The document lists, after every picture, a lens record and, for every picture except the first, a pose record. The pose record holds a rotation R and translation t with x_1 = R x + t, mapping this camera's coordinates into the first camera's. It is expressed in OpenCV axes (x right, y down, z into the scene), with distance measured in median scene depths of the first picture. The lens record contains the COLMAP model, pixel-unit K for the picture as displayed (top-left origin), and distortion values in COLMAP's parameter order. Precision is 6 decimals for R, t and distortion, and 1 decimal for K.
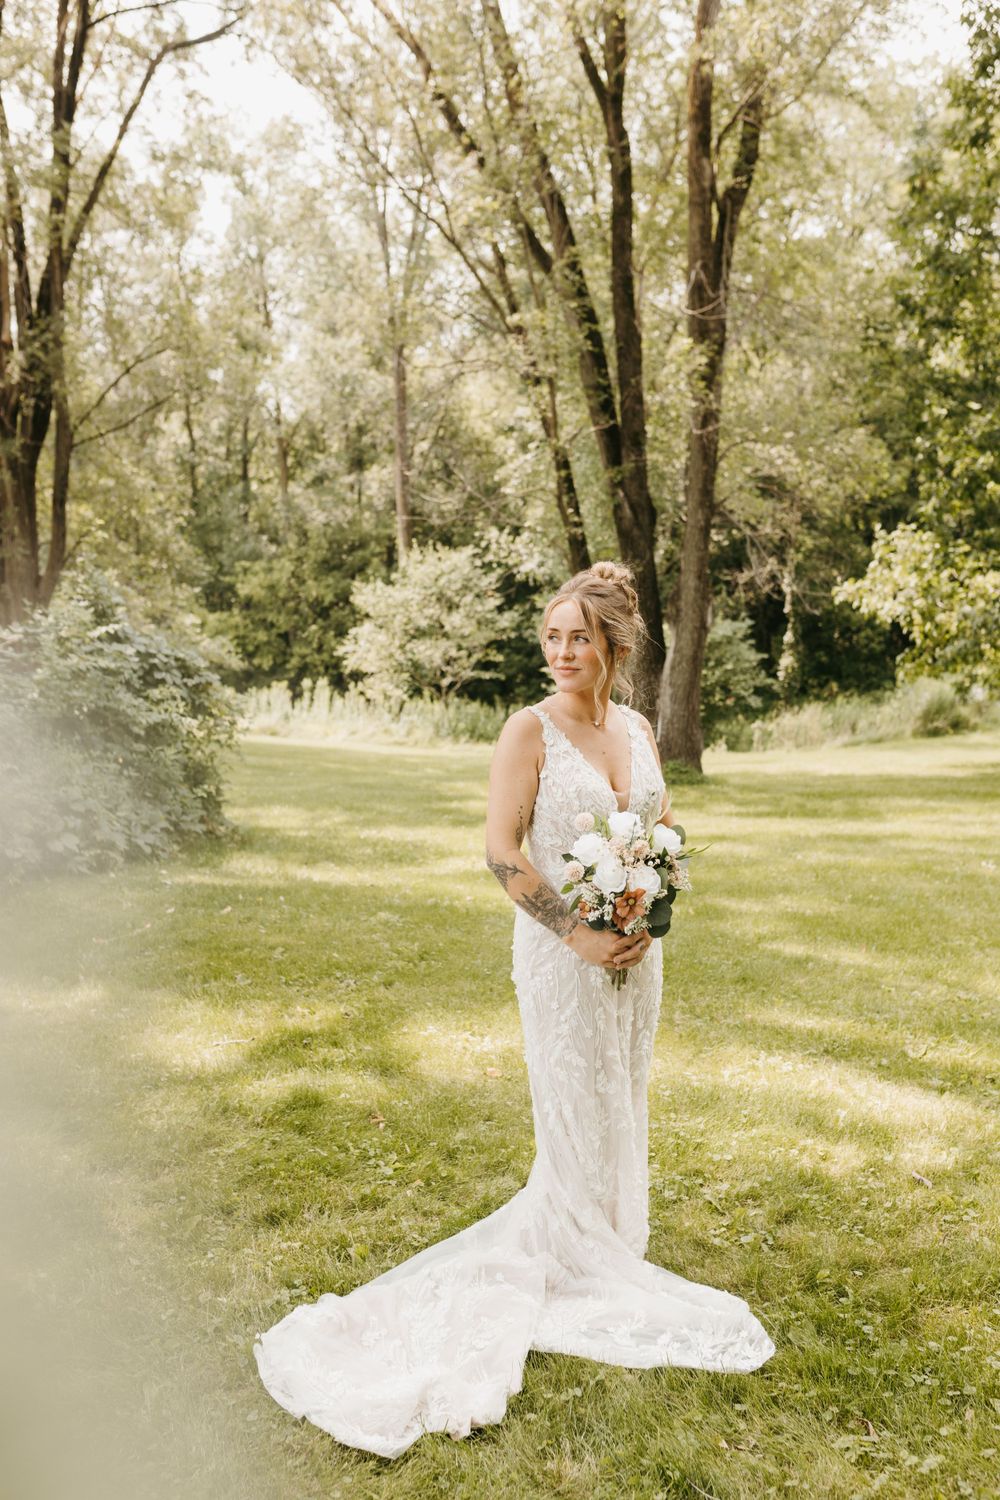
lens RADIAL K [[1423.7, 0, 491.0], [0, 1423.7, 776.3], [0, 0, 1]] dist [0.005523, 0.000000]
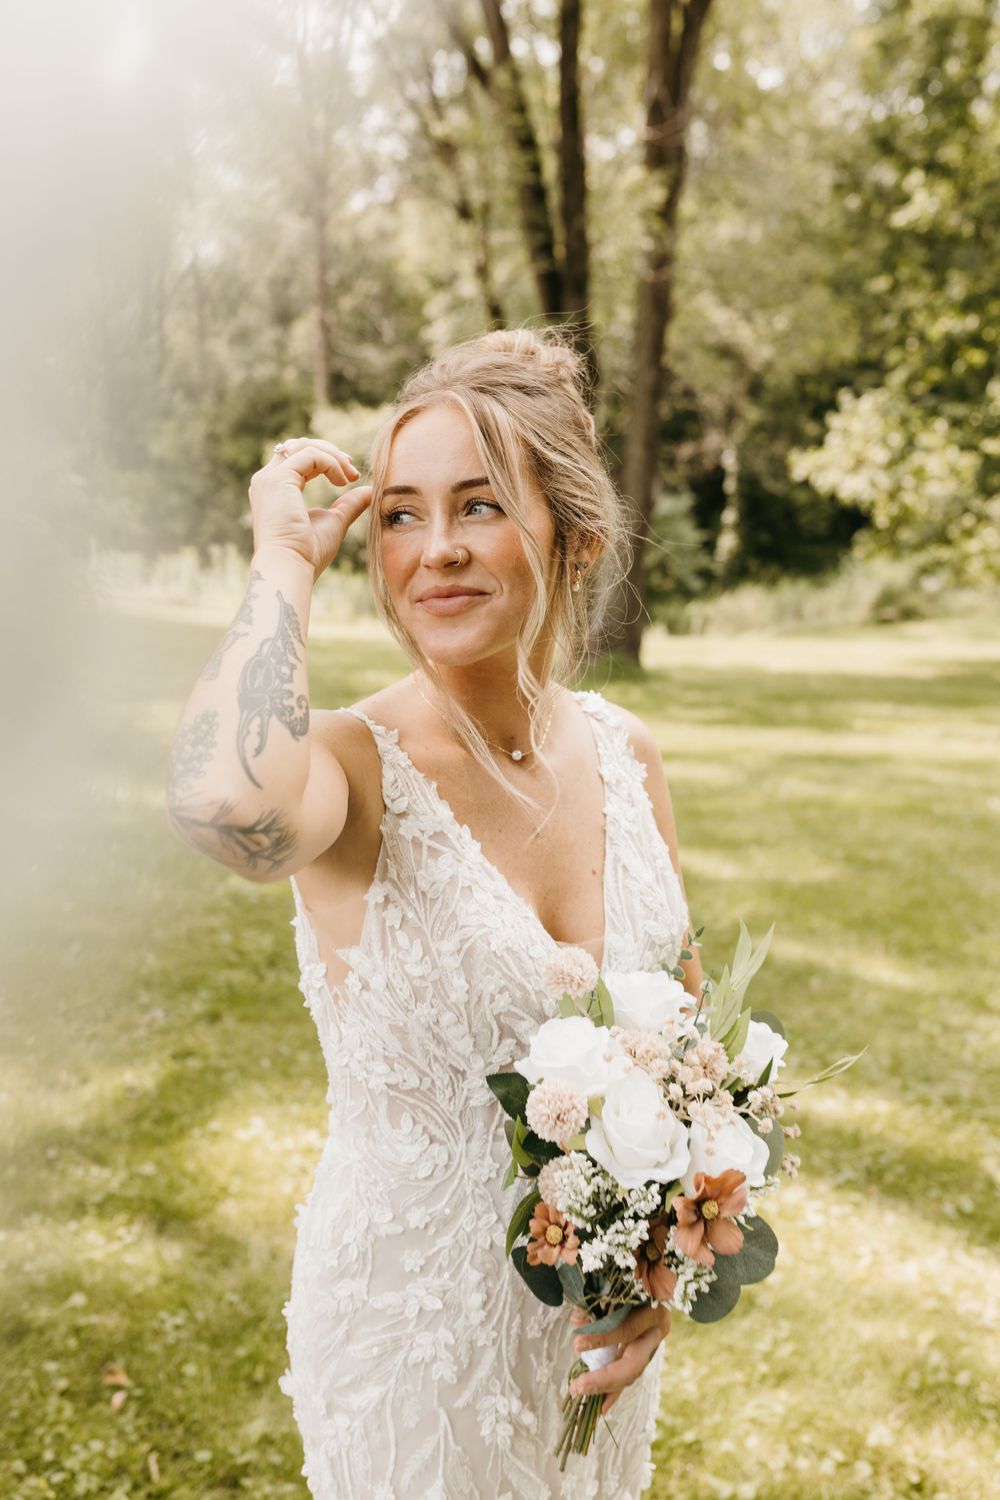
lens RADIAL K [[1423.7, 0, 490.8], [0, 1423.7, 748.8], [0, 0, 1]] dist [0.005523, 0.000000]
pose [[0.998631, 0.016623, 0.049600, 0.008385], [-0.020031, 0.997414, 0.069028, -0.011006], [-0.048324, -0.069927, 0.996381, 0.106916]]
